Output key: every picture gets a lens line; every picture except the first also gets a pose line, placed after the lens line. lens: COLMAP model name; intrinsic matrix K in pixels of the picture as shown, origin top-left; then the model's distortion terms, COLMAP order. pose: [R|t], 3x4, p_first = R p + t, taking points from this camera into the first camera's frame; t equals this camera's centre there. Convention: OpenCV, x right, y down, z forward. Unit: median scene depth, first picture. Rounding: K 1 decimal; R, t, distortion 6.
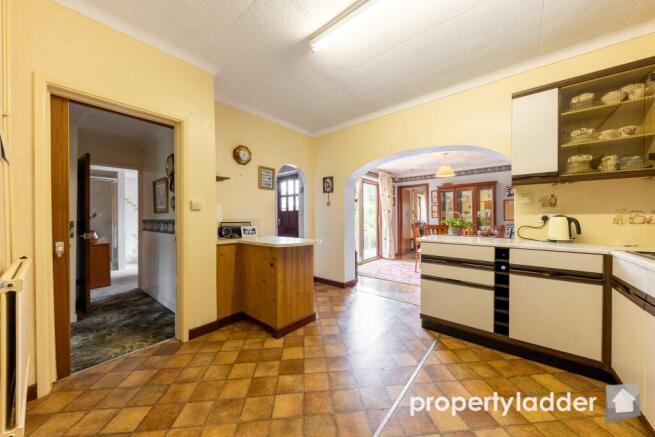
lens RADIAL K [[227.3, 0, 329.6], [0, 227.3, 219.1], [0, 0, 1]] dist [-0.005257, -0.000639]
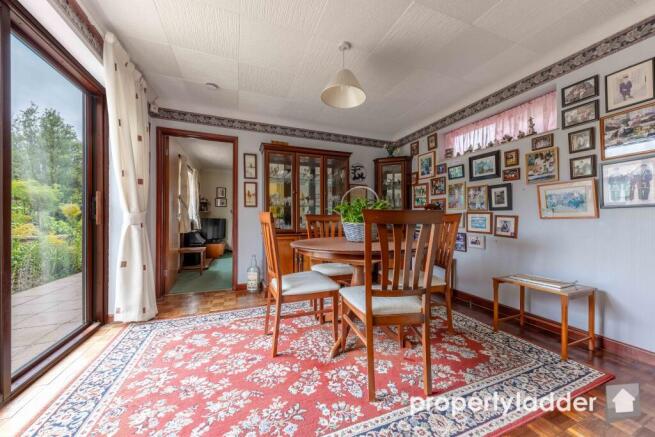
lens RADIAL K [[227.3, 0, 337.5], [0, 227.3, 218.4], [0, 0, 1]] dist [-0.005257, -0.000639]
pose [[0.455430, 0.007524, 0.890240, 0.324484], [0.000328, 0.999963, -0.008619, 0.084122], [-0.890272, 0.004217, 0.455410, 1.956187]]
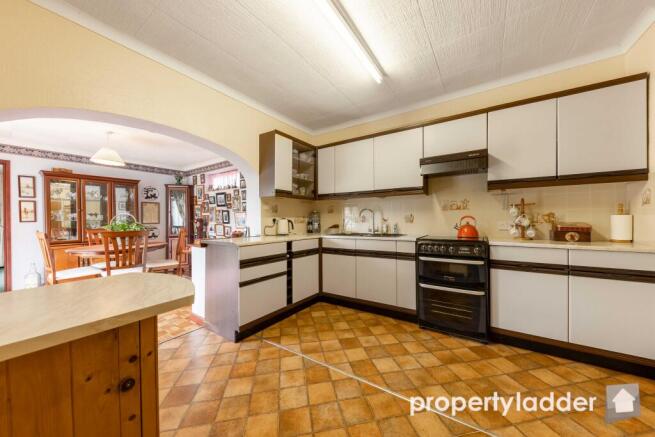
lens RADIAL K [[227.3, 0, 326.8], [0, 227.3, 219.3], [0, 0, 1]] dist [-0.005257, -0.000639]
pose [[-0.079461, -0.001481, 0.996837, -0.627636], [0.014493, 0.999891, 0.002641, -0.009491], [-0.996733, 0.014657, -0.079431, 0.857596]]
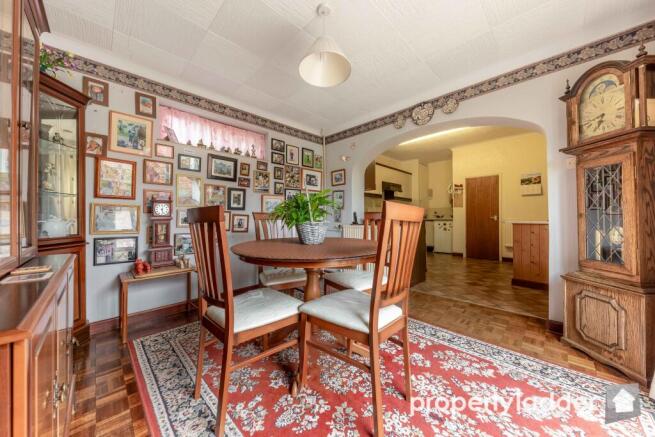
lens RADIAL K [[227.3, 0, 330.7], [0, 227.3, 215.9], [0, 0, 1]] dist [-0.005257, -0.000639]
pose [[-0.994666, 0.003670, 0.103084, 1.079605], [0.003534, 0.999993, -0.001497, 0.072016], [-0.103089, -0.001125, -0.994671, 3.142235]]
